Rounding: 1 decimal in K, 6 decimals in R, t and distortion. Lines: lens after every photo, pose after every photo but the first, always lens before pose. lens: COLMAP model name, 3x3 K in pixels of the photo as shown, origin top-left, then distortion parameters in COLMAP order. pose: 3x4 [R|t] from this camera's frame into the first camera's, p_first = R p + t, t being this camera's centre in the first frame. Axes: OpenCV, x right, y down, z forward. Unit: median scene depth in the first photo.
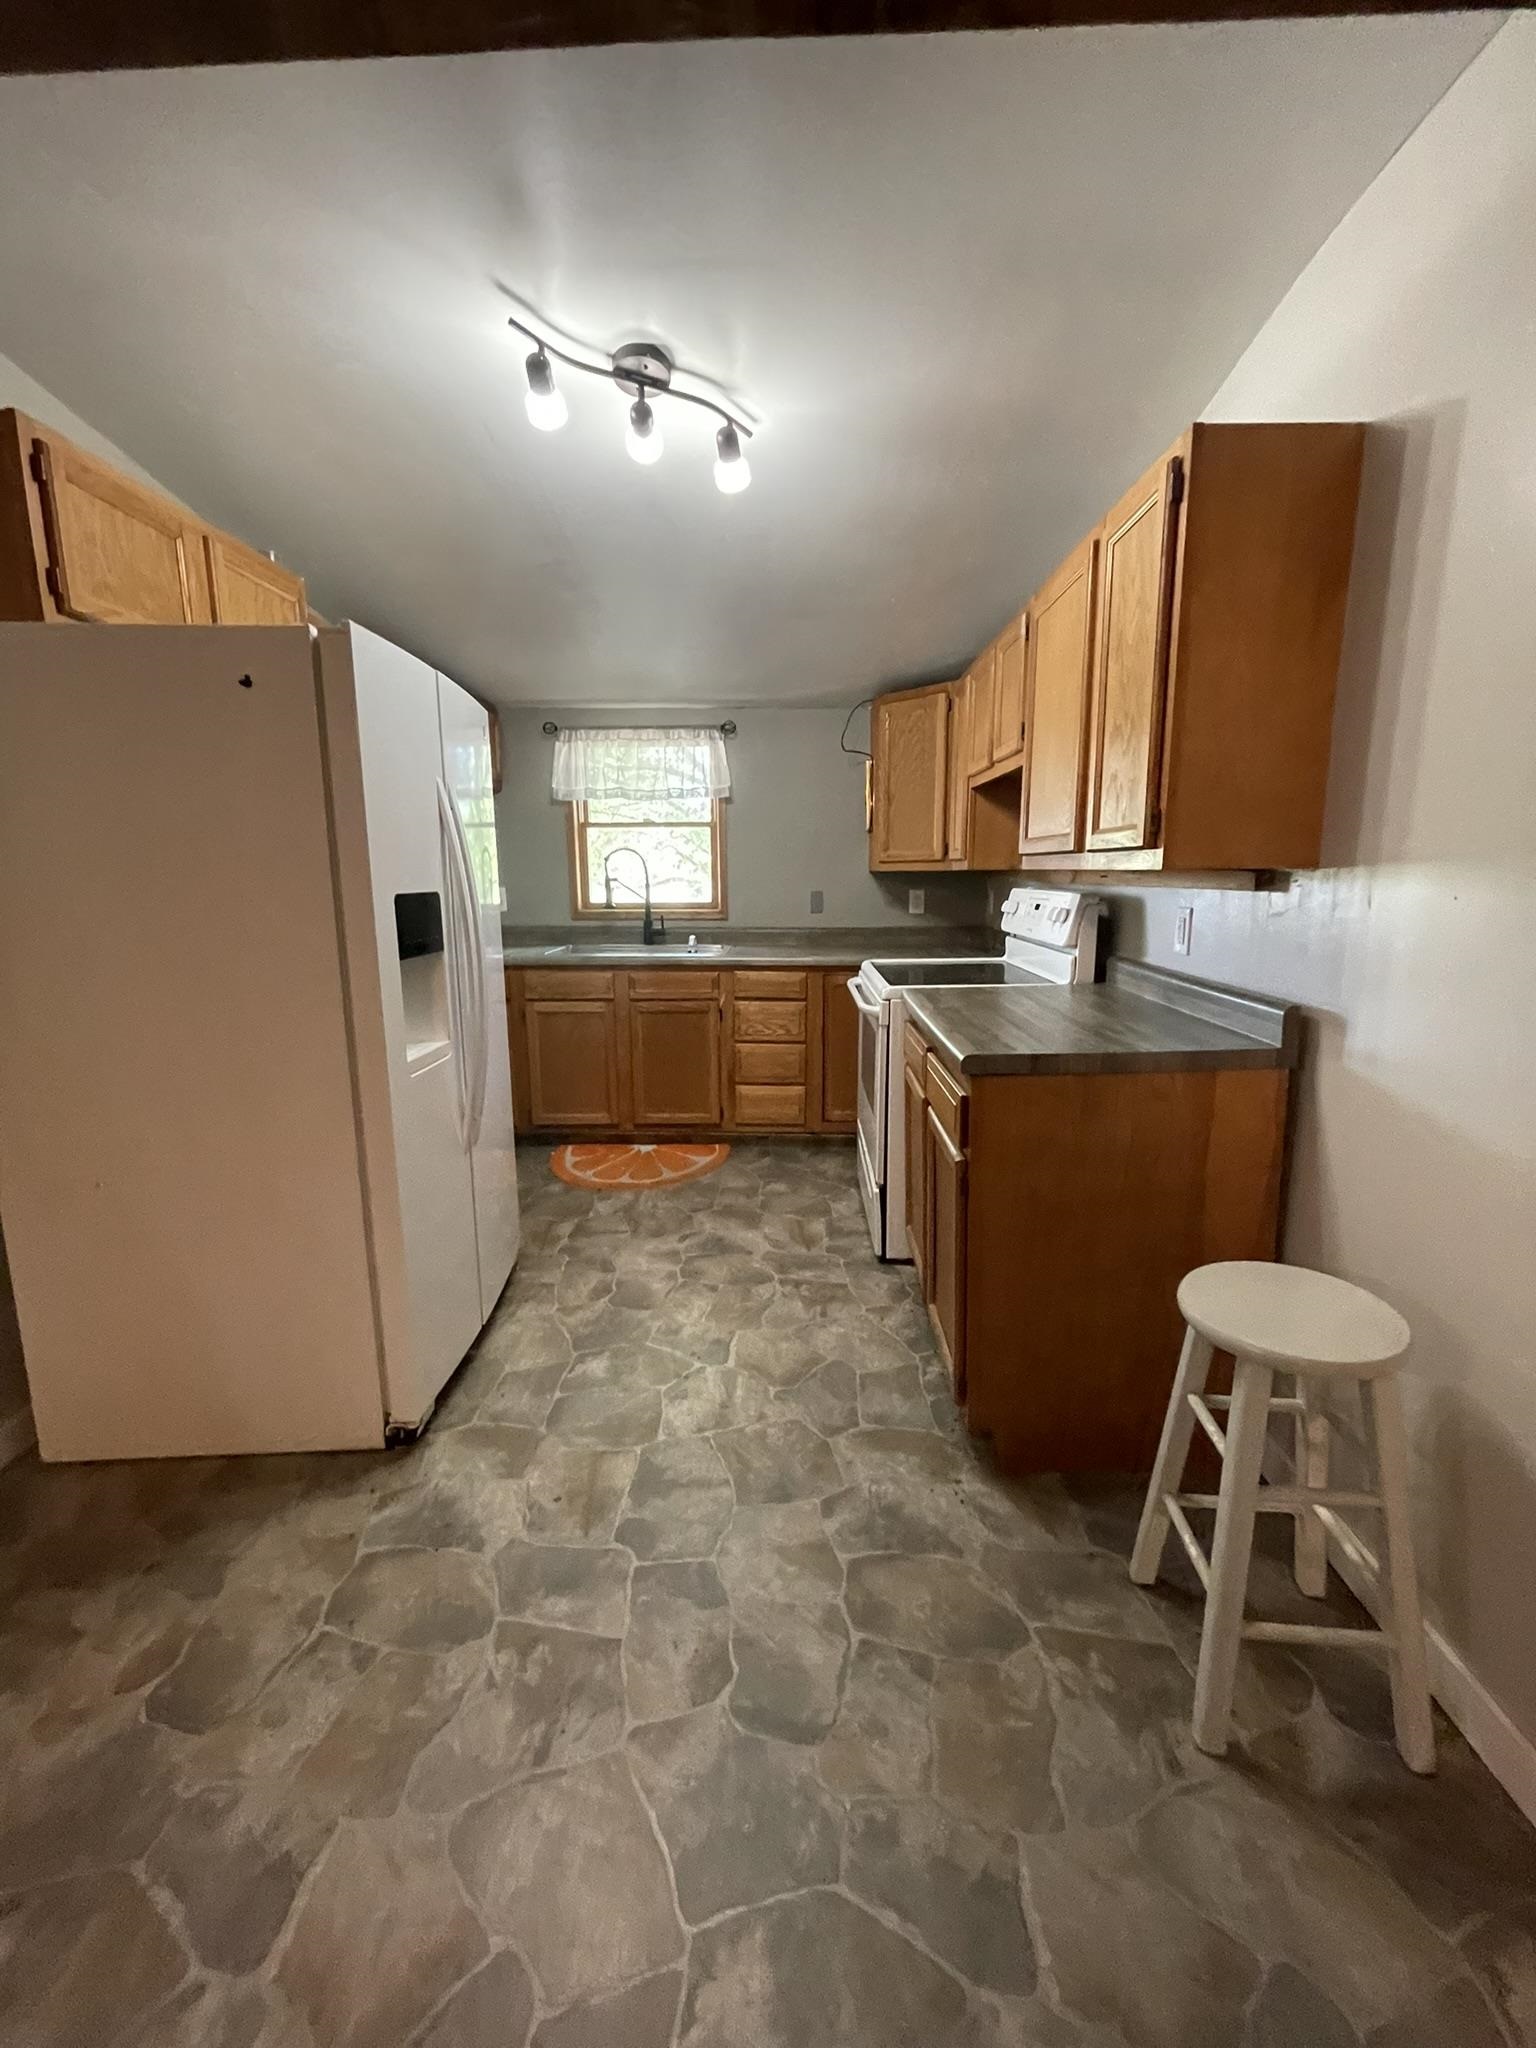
lens RADIAL K [[829.9, 0, 768.2], [0, 829.9, 1007.6], [0, 0, 1]] dist [-0.002800, -0.000350]
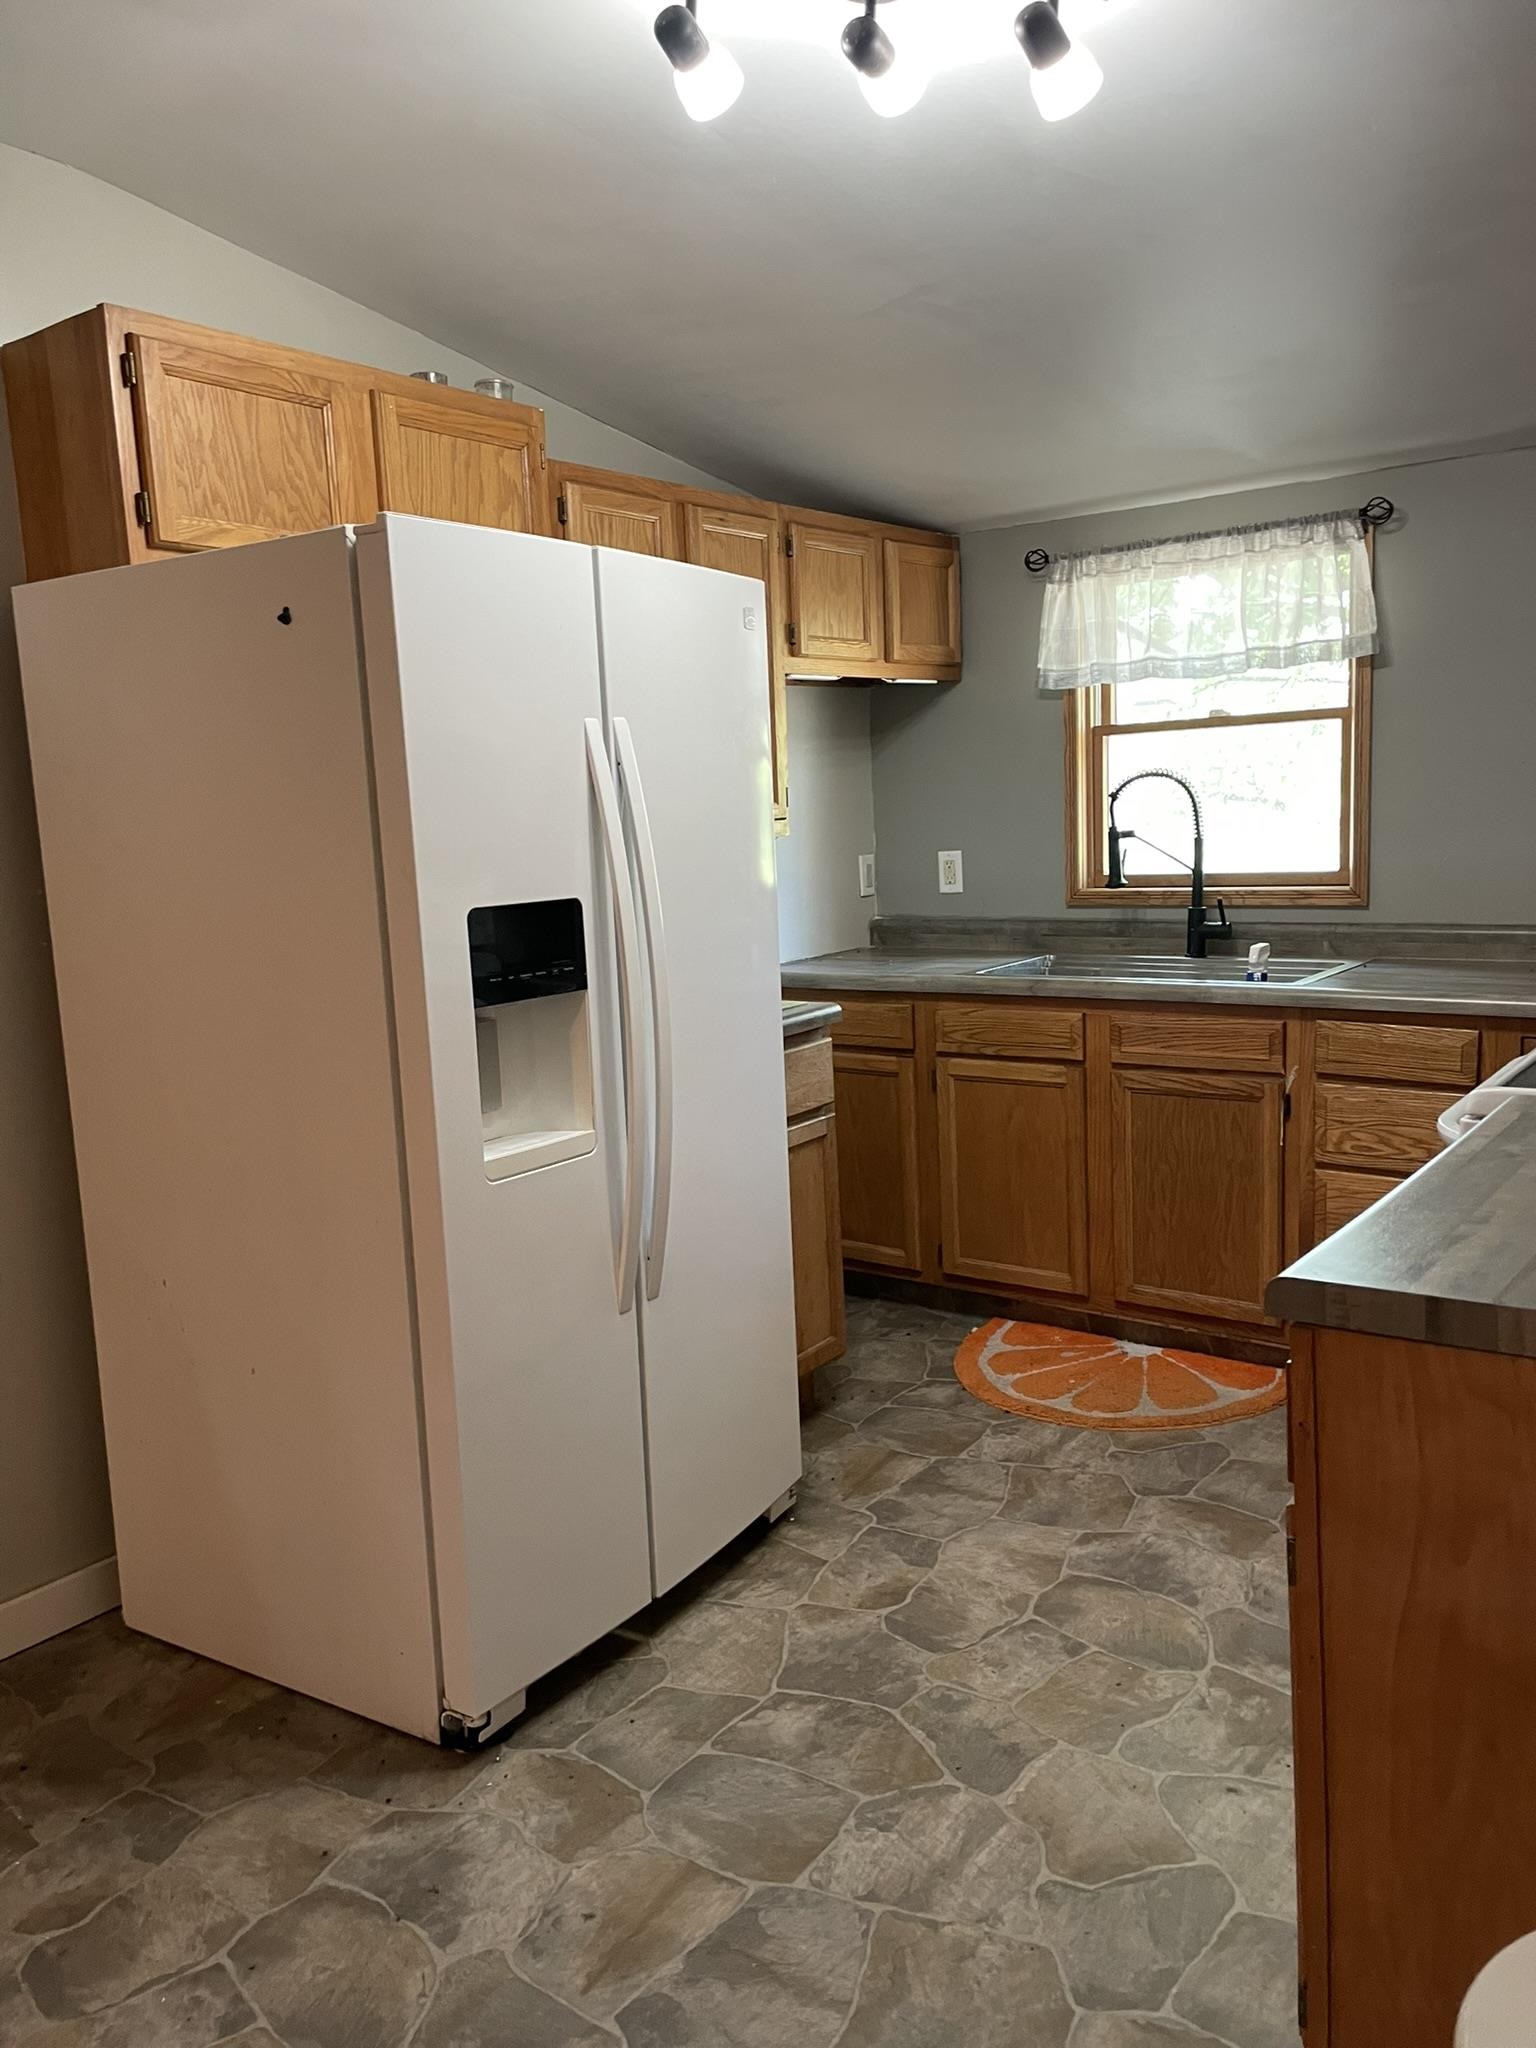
lens RADIAL K [[1553.2, 0, 760.1], [0, 1553.2, 1029.3], [0, 0, 1]] dist [0.047075, -0.053187]
pose [[0.816264, 0.051327, -0.575395, 0.358690], [-0.053302, 0.998488, 0.013453, -0.054860], [0.575215, 0.019688, 0.817765, 0.097715]]
